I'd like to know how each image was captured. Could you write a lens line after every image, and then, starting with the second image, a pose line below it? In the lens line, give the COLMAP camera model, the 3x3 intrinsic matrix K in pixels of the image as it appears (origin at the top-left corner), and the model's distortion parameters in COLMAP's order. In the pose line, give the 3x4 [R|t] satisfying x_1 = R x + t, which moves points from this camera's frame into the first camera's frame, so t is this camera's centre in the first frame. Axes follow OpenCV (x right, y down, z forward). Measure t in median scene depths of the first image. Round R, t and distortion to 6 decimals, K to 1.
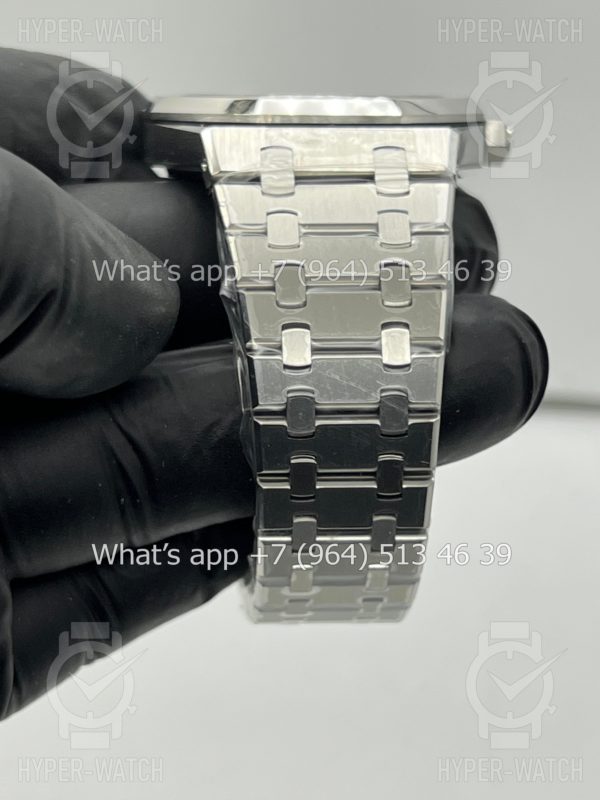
lens RADIAL K [[1938.8, 0, 300.0], [0, 1938.8, 400.0], [0, 0, 1]] dist [0.284146, -1.672478]
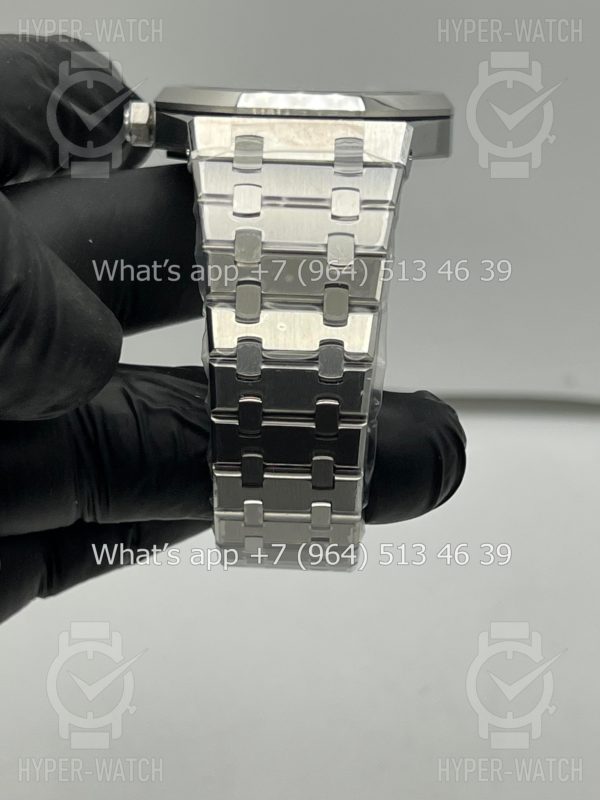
lens RADIAL K [[2008.8, 0, 300.0], [0, 2008.8, 400.0], [0, 0, 1]] dist [-1.000048, 10.206059]
pose [[0.999019, 0.043563, -0.008013, 0.035374], [-0.043597, 0.999041, -0.004114, 0.030799], [0.007826, 0.004460, 0.999959, -0.151658]]
